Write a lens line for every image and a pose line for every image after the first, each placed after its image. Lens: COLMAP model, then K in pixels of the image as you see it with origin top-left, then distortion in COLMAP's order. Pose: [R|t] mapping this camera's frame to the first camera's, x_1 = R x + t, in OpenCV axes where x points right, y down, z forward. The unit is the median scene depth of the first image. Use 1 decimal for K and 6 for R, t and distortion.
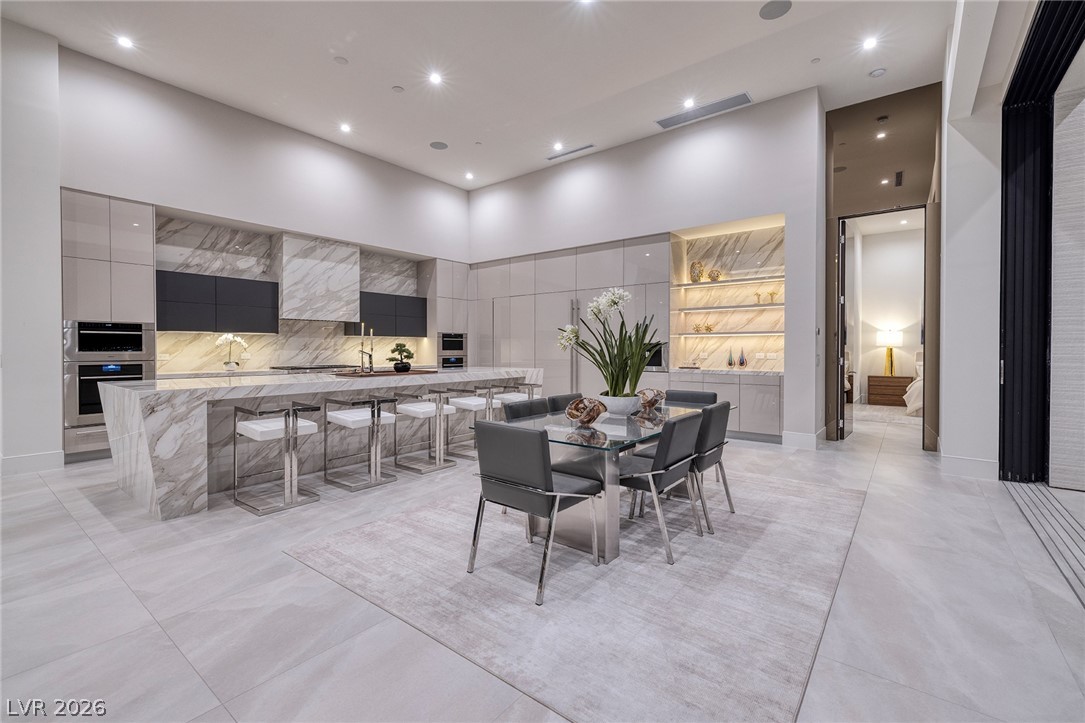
lens RADIAL K [[466.8, 0, 543.0], [0, 466.8, 350.1], [0, 0, 1]] dist [-0.000609, -0.000293]
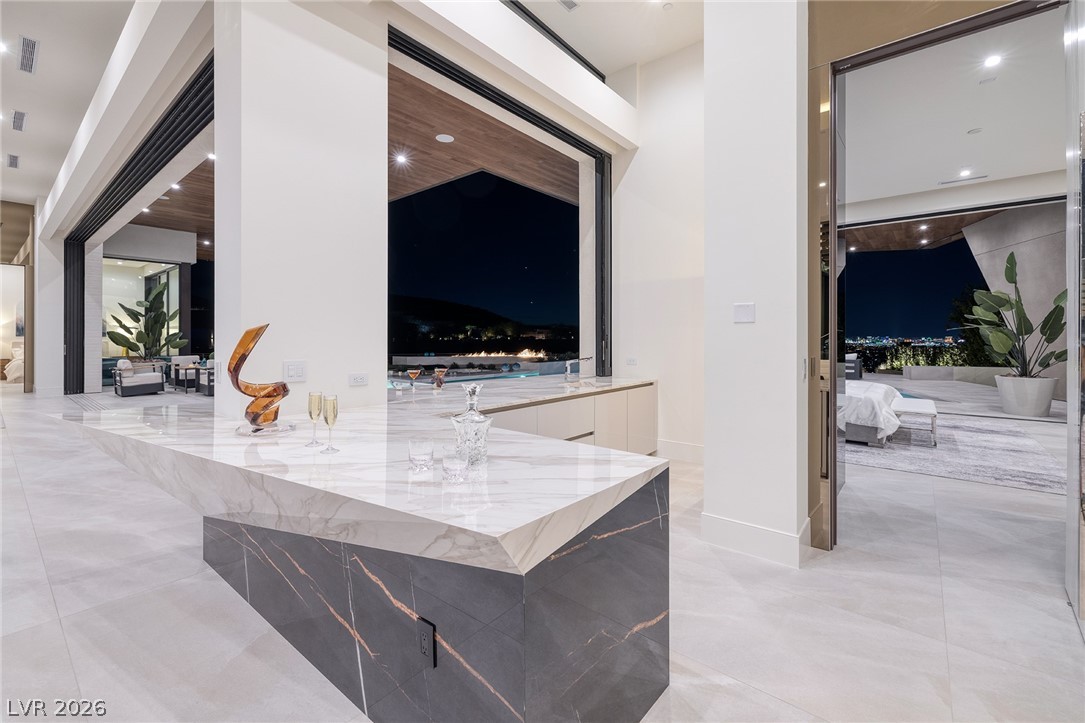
lens RADIAL K [[460.9, 0, 551.3], [0, 460.9, 344.5], [0, 0, 1]] dist [0.001879, 0.000180]
pose [[0.016446, -0.010695, 0.999808, -0.829872], [-0.002932, 0.999938, 0.010744, -0.007703], [-0.999860, -0.003108, 0.016414, -0.946569]]
